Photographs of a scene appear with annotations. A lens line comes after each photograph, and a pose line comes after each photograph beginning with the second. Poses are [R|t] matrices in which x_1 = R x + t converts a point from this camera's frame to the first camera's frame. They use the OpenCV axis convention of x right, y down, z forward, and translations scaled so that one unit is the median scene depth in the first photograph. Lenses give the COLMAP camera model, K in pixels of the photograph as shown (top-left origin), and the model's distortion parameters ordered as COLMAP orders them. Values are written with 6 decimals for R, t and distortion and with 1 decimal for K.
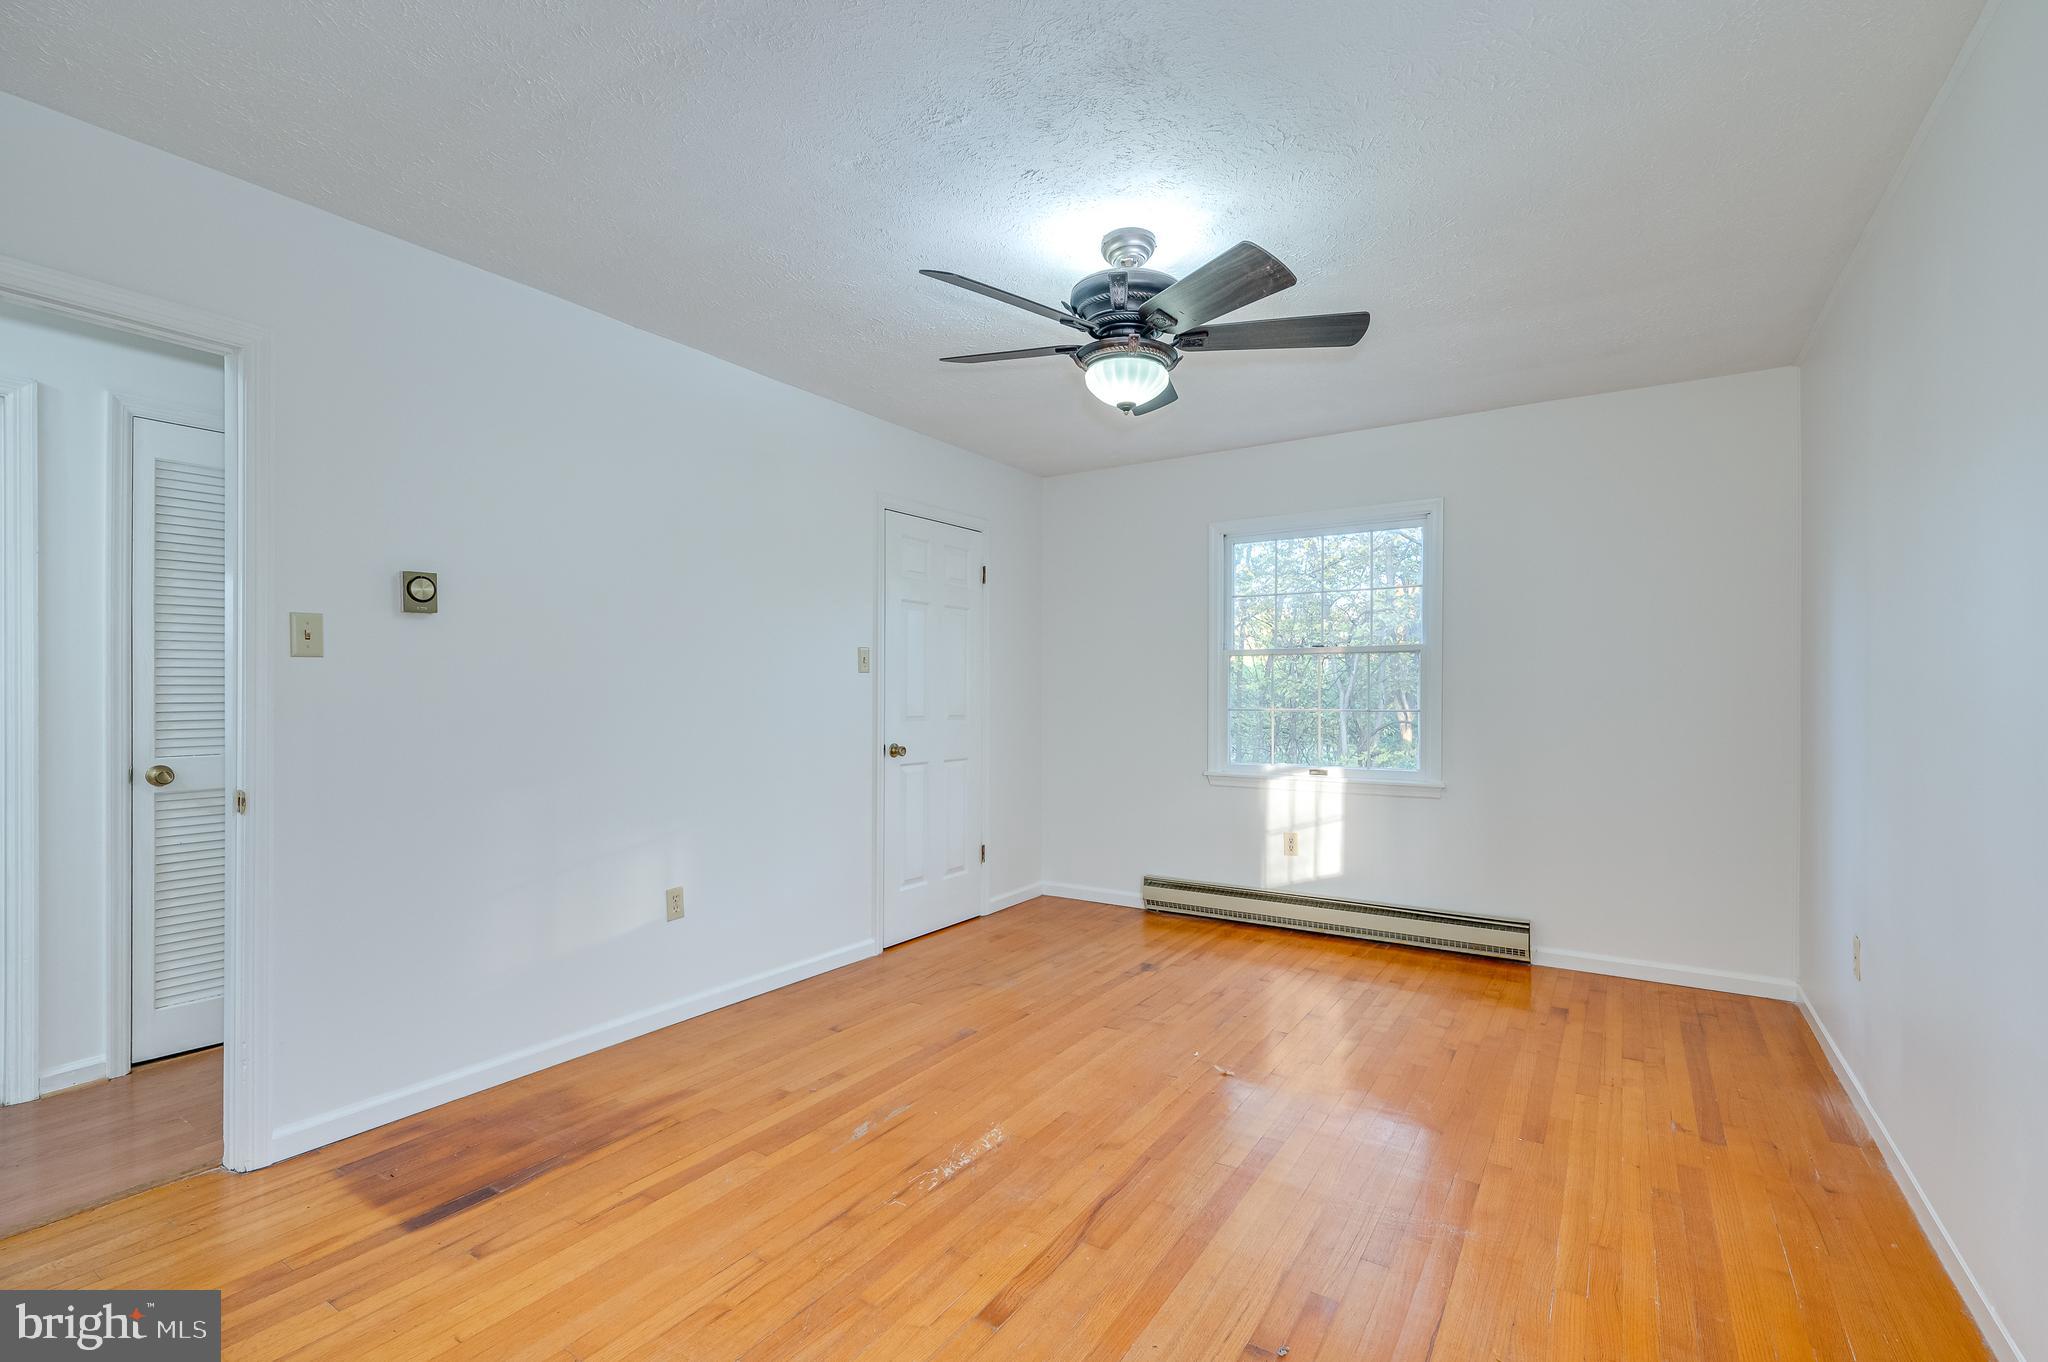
lens RADIAL K [[917.4, 0, 1022.2], [0, 917.4, 691.3], [0, 0, 1]] dist [-0.002114, 0.000848]
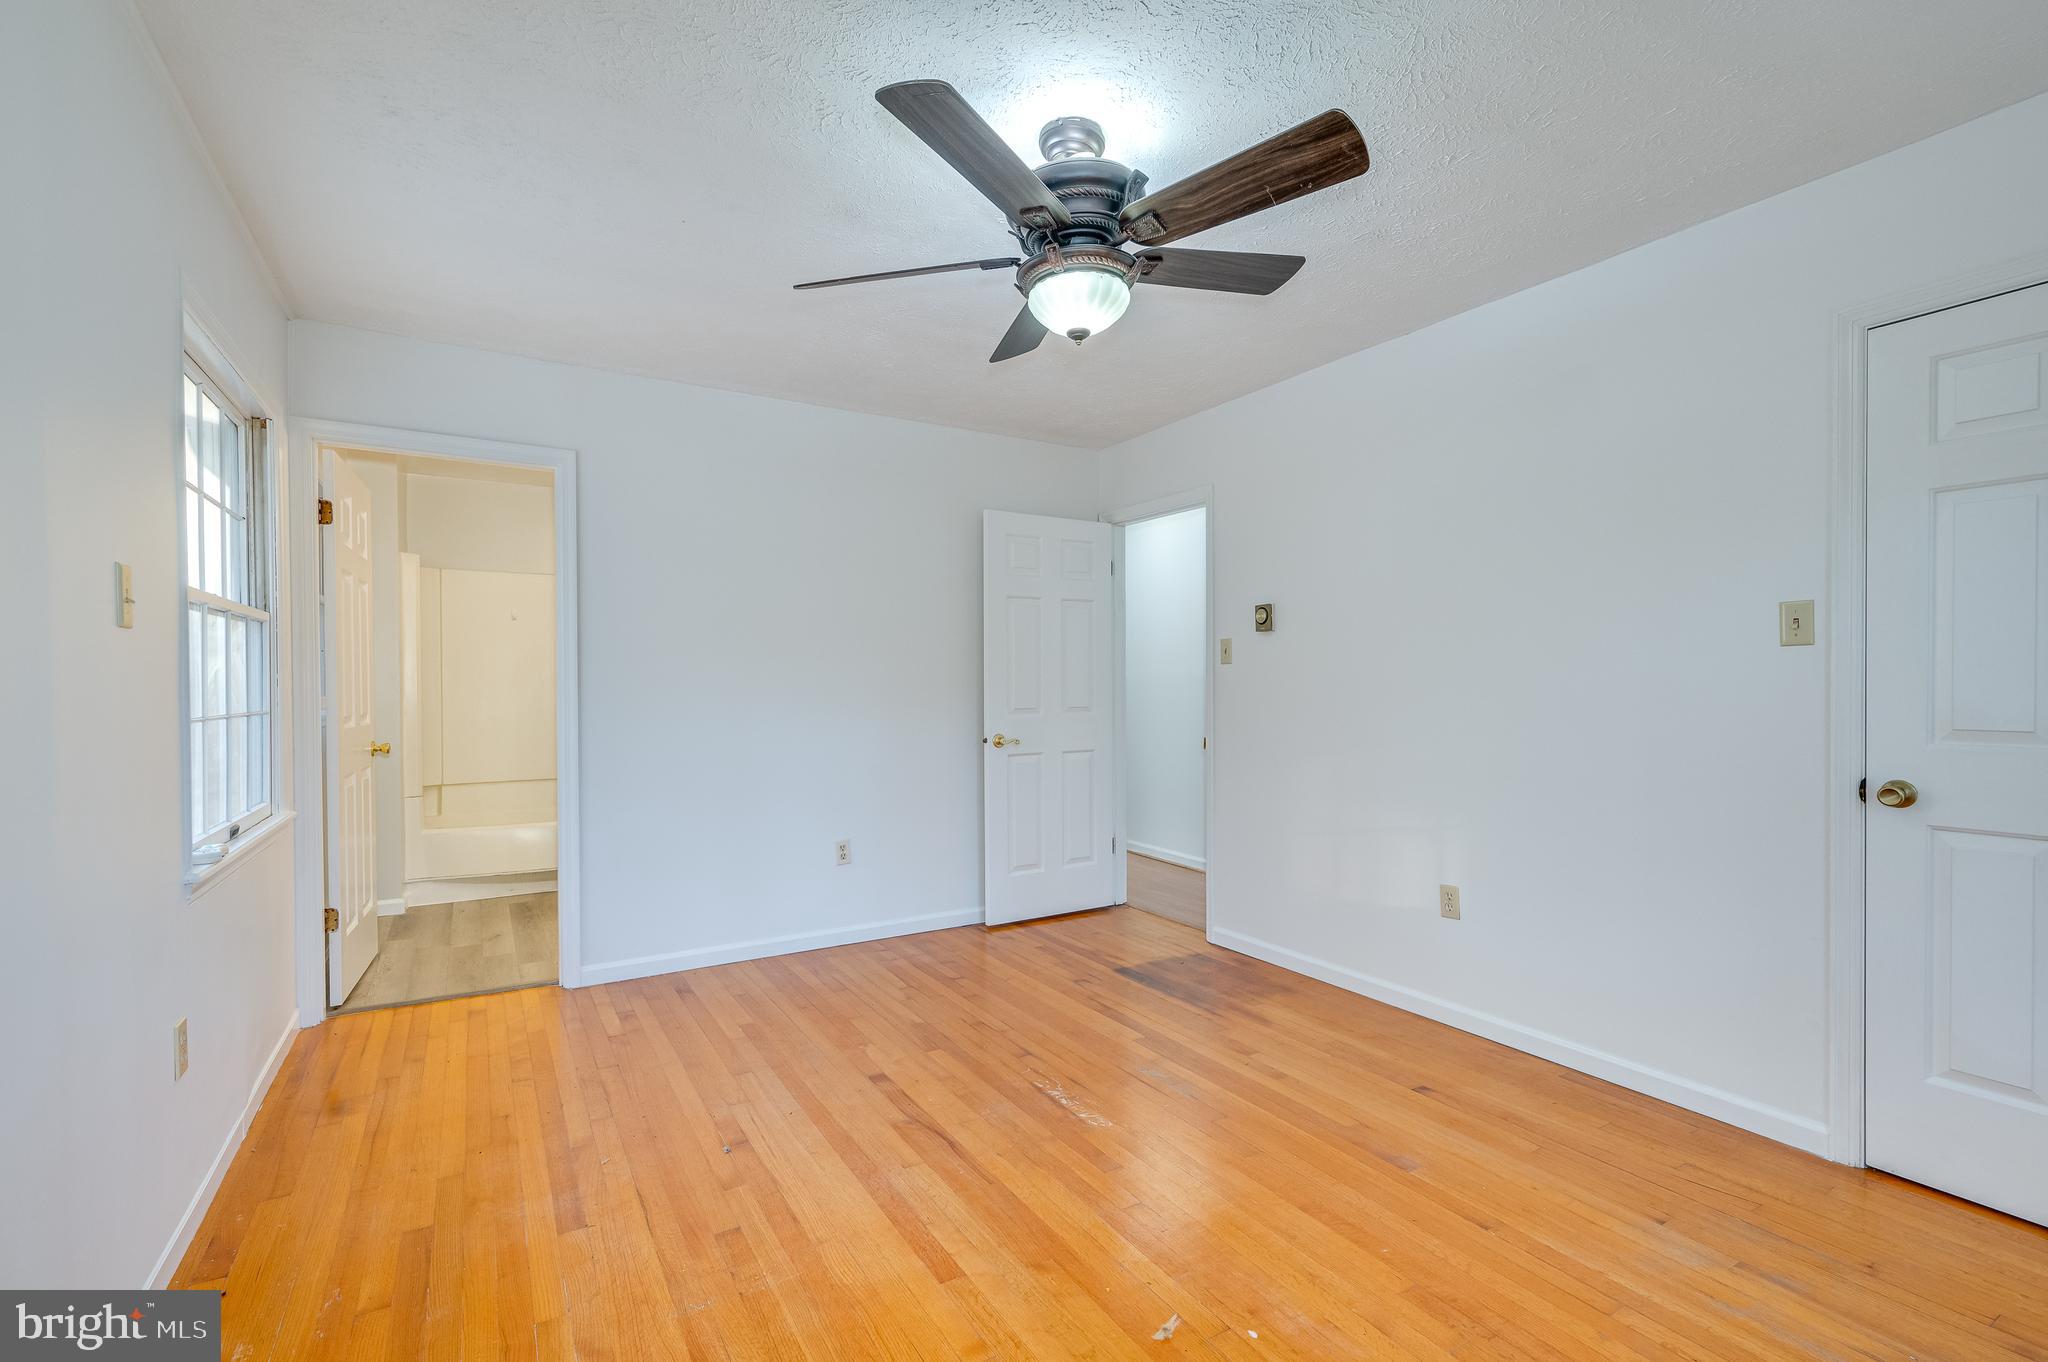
lens RADIAL K [[917.4, 0, 1039.5], [0, 917.4, 689.1], [0, 0, 1]] dist [-0.002114, 0.000848]
pose [[-0.427063, 0.004637, -0.904210, 0.647105], [0.006487, 0.999977, 0.002064, 0.002982], [0.904199, -0.004984, -0.427083, 0.975692]]
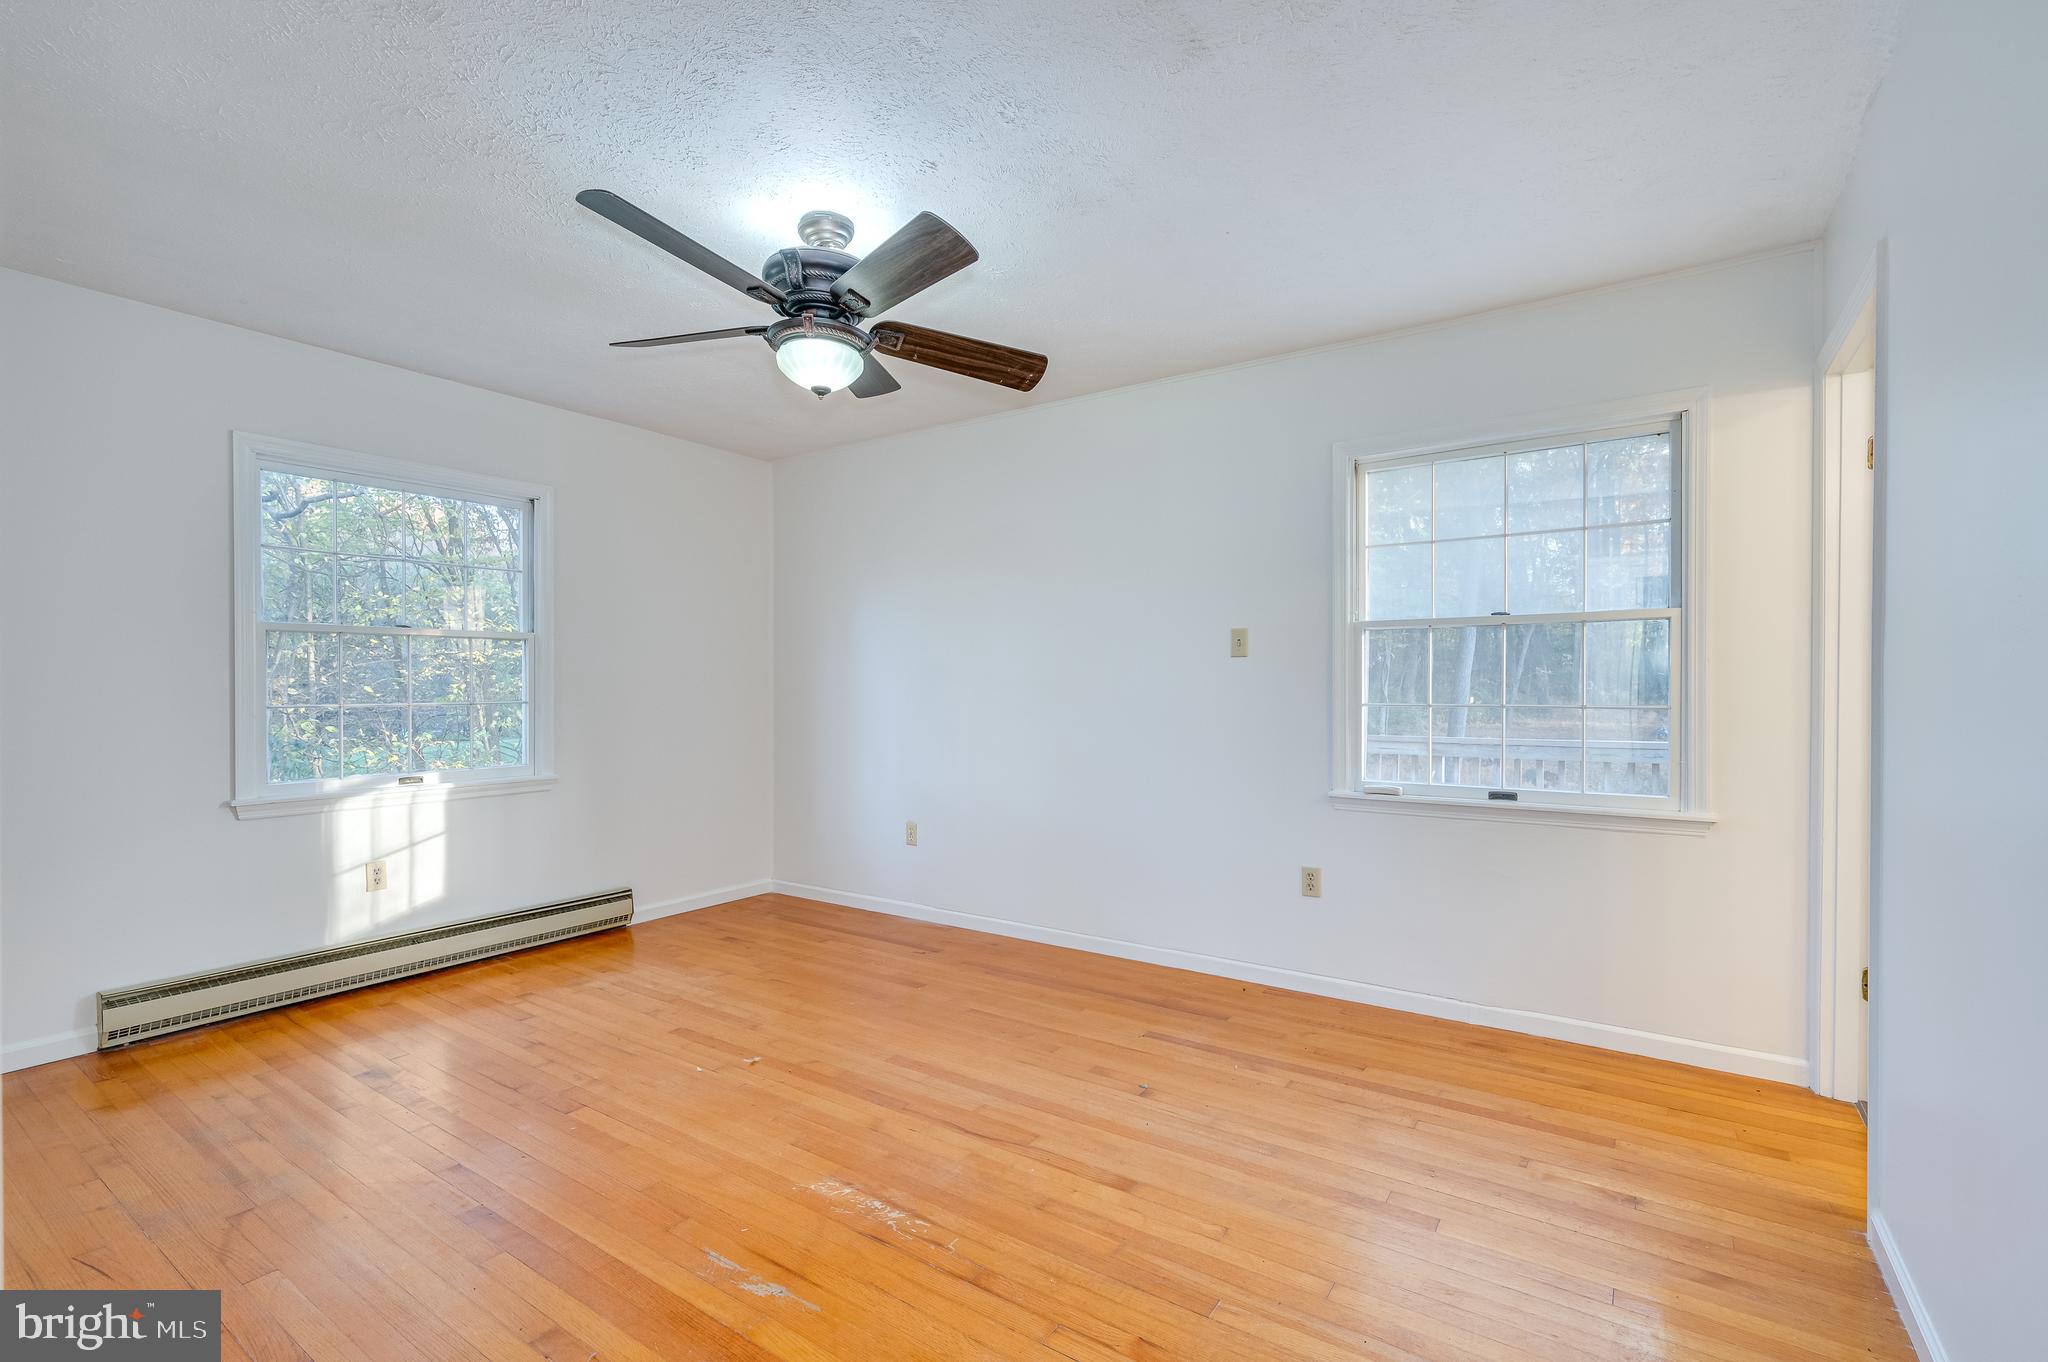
lens RADIAL K [[917.4, 0, 1028.8], [0, 917.4, 684.9], [0, 0, 1]] dist [-0.002114, 0.000848]
pose [[0.022431, -0.004556, 0.999738, -0.644310], [0.002078, 0.999988, 0.004511, -0.002332], [-0.999746, 0.001977, 0.022440, 0.555952]]
